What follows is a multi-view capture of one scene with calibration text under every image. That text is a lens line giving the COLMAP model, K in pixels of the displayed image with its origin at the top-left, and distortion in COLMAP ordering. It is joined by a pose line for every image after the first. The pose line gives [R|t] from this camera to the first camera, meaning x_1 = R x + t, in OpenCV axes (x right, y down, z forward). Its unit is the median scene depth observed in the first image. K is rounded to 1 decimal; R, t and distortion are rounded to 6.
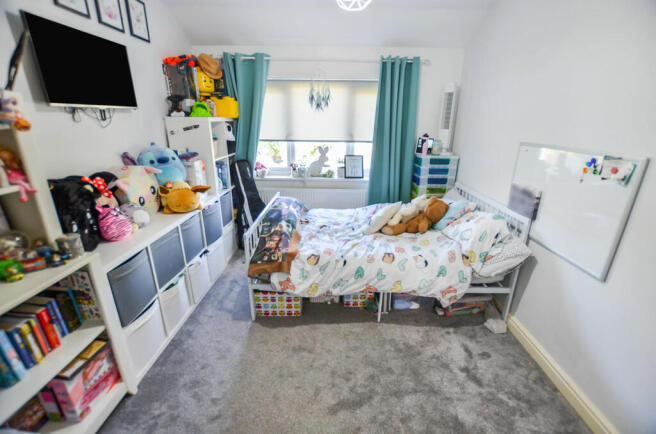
lens RADIAL K [[289.1, 0, 332.0], [0, 289.1, 222.3], [0, 0, 1]] dist [-0.030495, 0.000809]
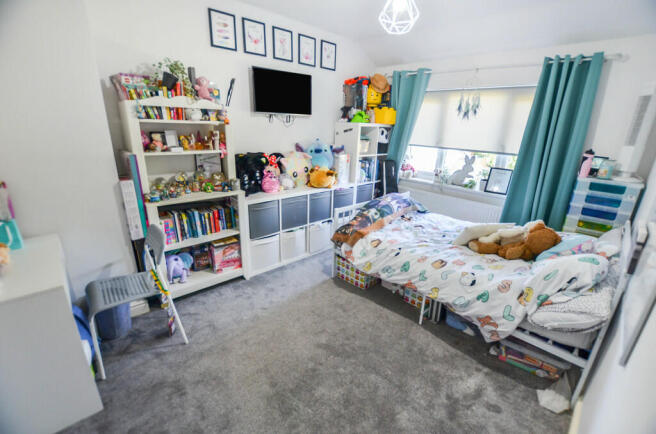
lens RADIAL K [[289.1, 0, 332.0], [0, 289.1, 222.3], [0, 0, 1]] dist [-0.030495, 0.000809]
pose [[0.698185, 0.240126, -0.674446, 0.534770], [-0.262508, 0.962324, 0.070873, 0.010459], [0.666054, 0.127564, 0.734915, 0.010068]]
